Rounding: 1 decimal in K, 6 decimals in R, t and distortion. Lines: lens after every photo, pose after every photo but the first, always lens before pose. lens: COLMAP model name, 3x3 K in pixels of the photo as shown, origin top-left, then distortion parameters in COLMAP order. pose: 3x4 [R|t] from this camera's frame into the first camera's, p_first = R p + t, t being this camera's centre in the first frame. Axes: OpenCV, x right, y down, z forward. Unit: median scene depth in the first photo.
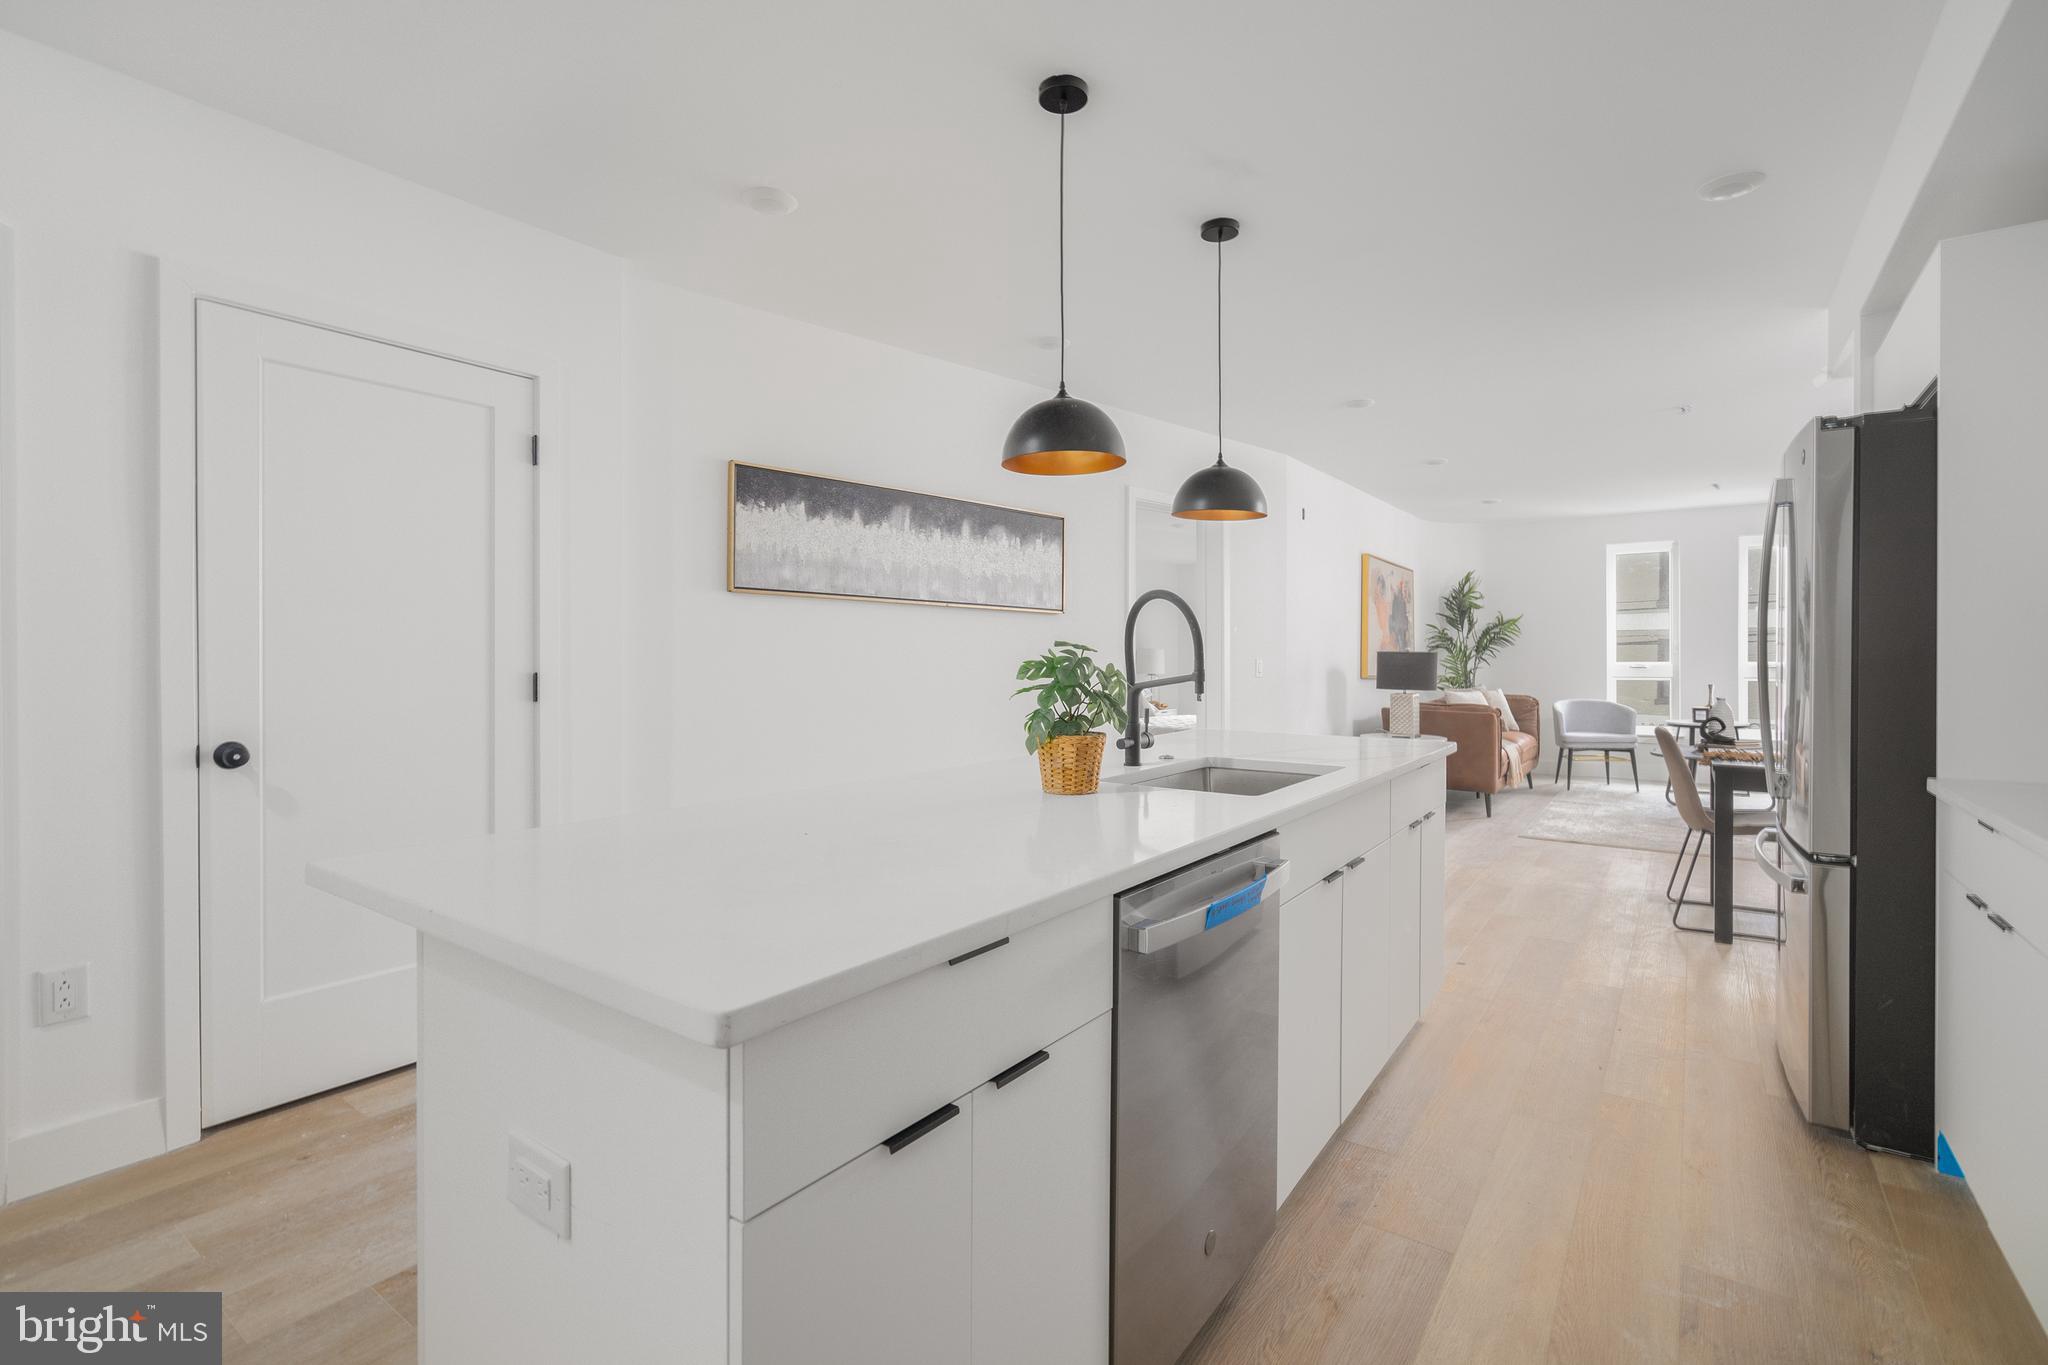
lens RADIAL K [[941.4, 0, 1022.7], [0, 941.4, 664.4], [0, 0, 1]] dist [-0.001231, 0.000073]
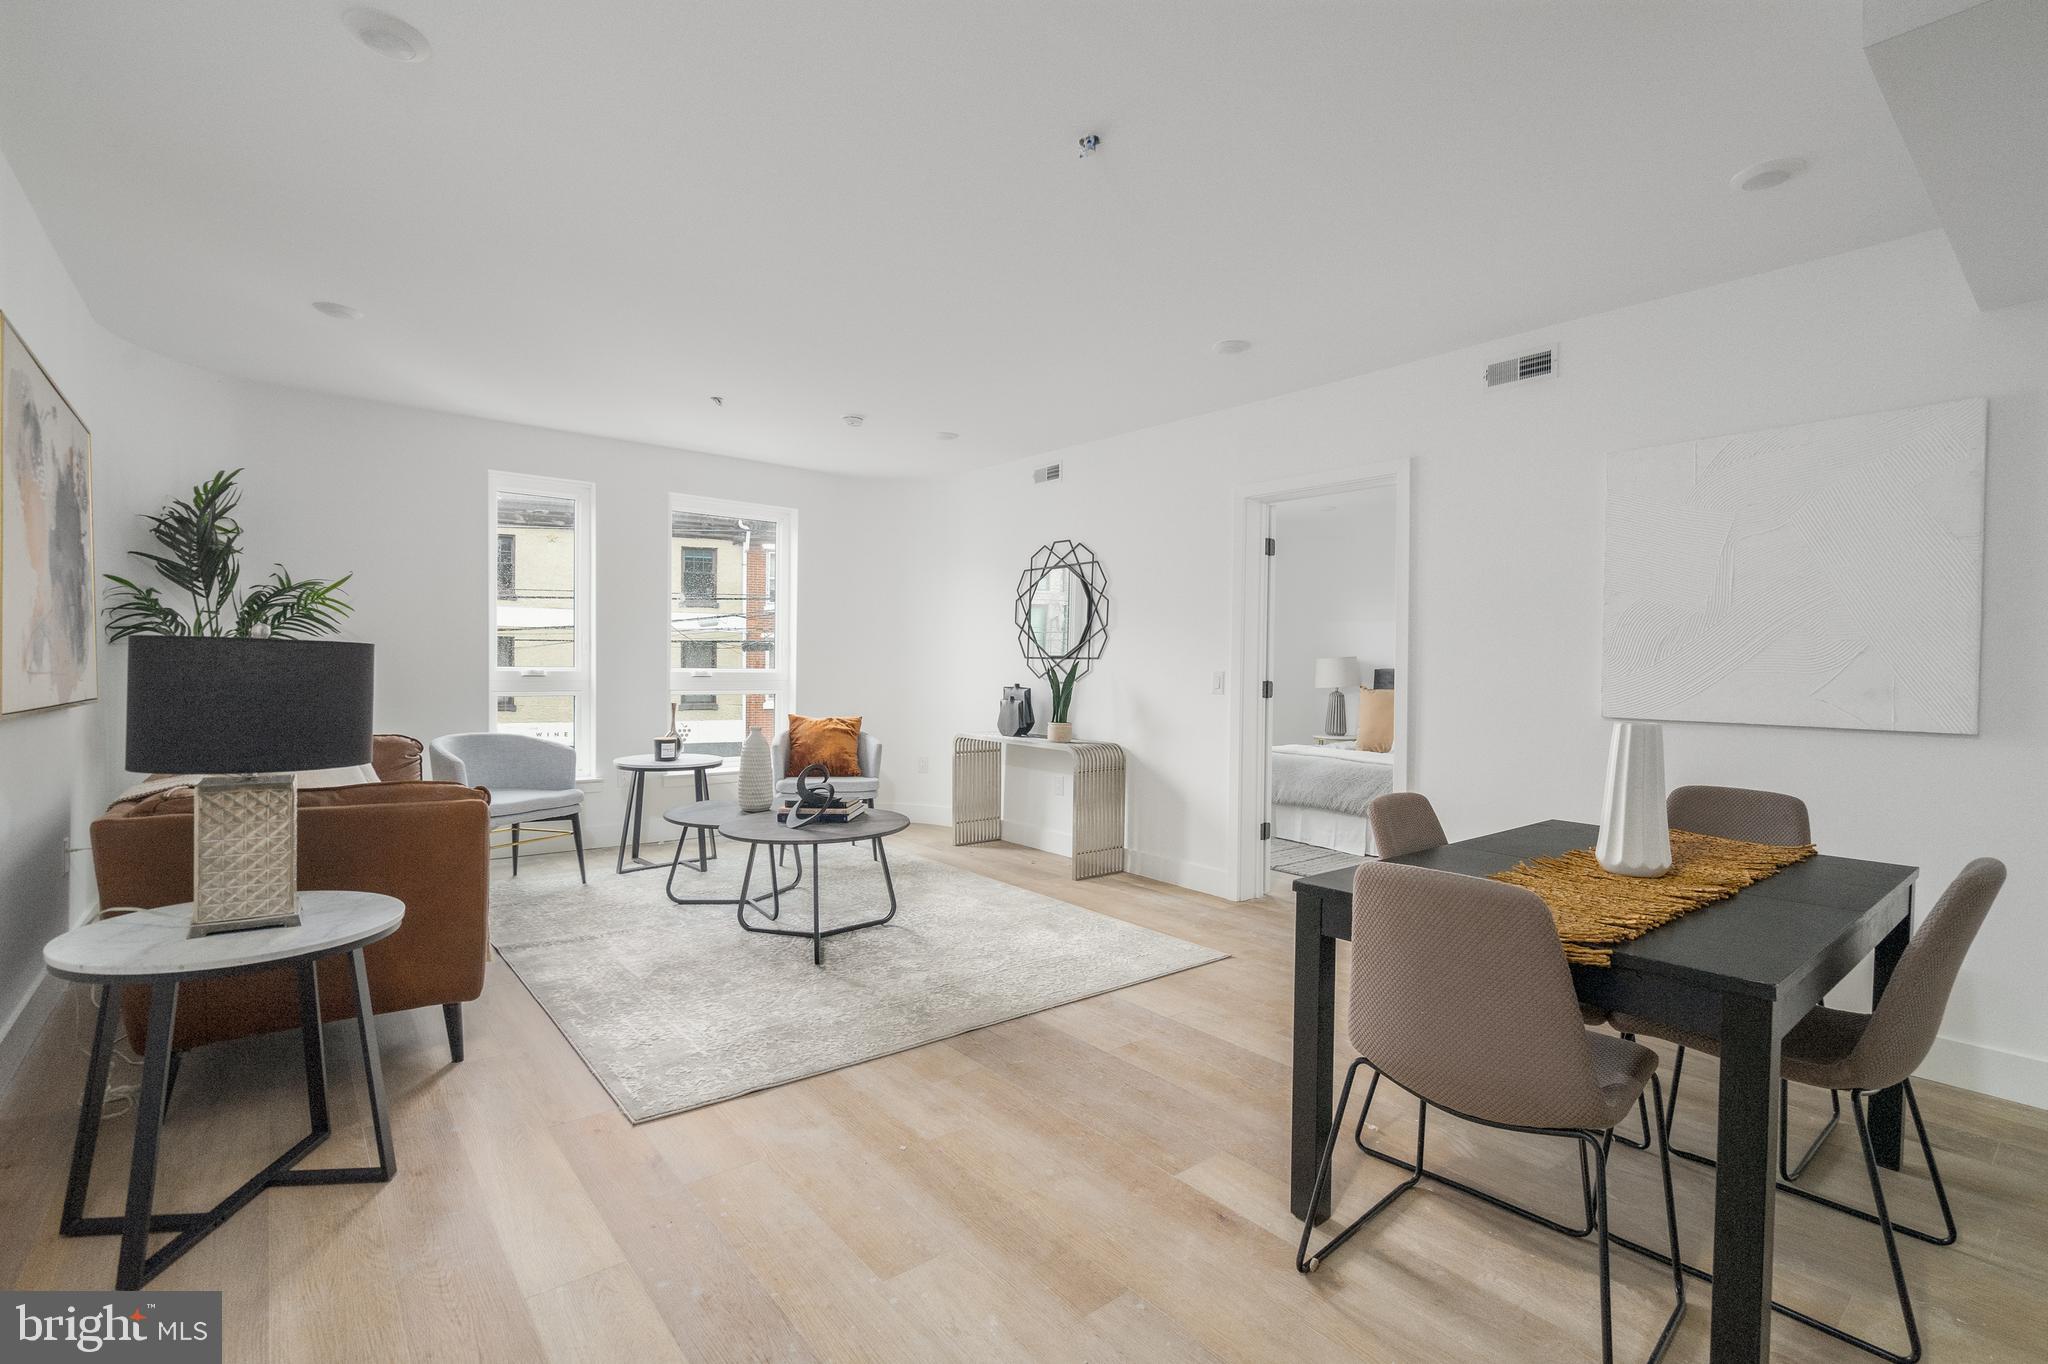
lens RADIAL K [[929.1, 0, 1015.5], [0, 929.1, 683.8], [0, 0, 1]] dist [0.001942, 0.000555]
pose [[0.265809, -0.012904, 0.963939, 0.135617], [-0.013124, 0.999769, 0.017003, -0.005781], [-0.963936, -0.017170, 0.265578, 0.503343]]
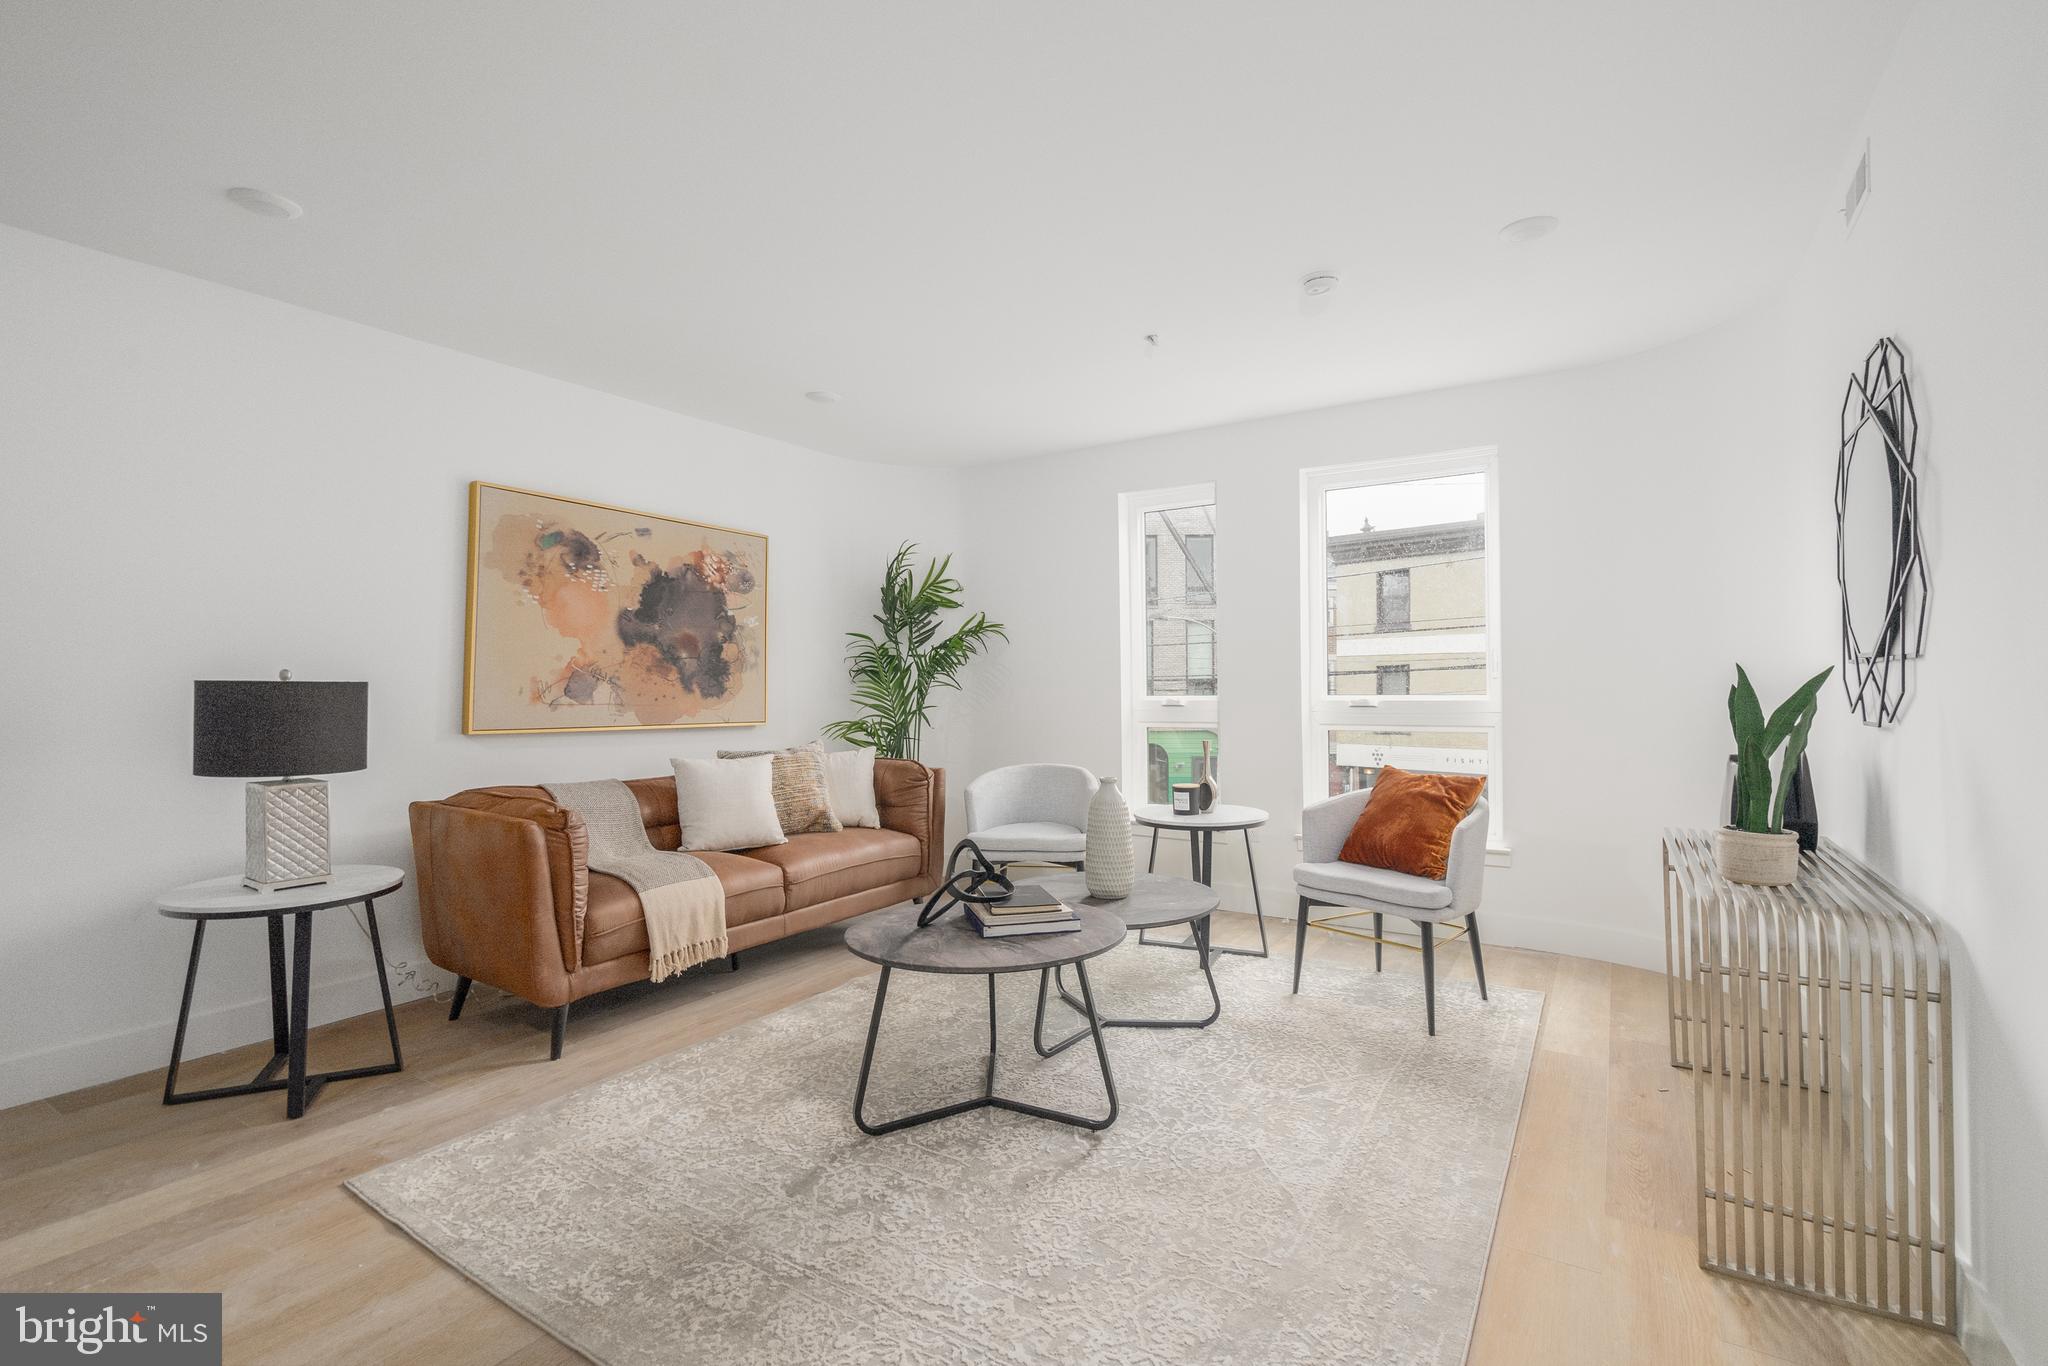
lens RADIAL K [[919.1, 0, 1020.1], [0, 919.1, 690.5], [0, 0, 1]] dist [0.000740, 0.000719]
pose [[0.999095, -0.004434, 0.042300, 0.518963], [0.004459, 0.999990, -0.000478, -0.005645], [-0.042297, 0.000666, 0.999105, 0.423720]]
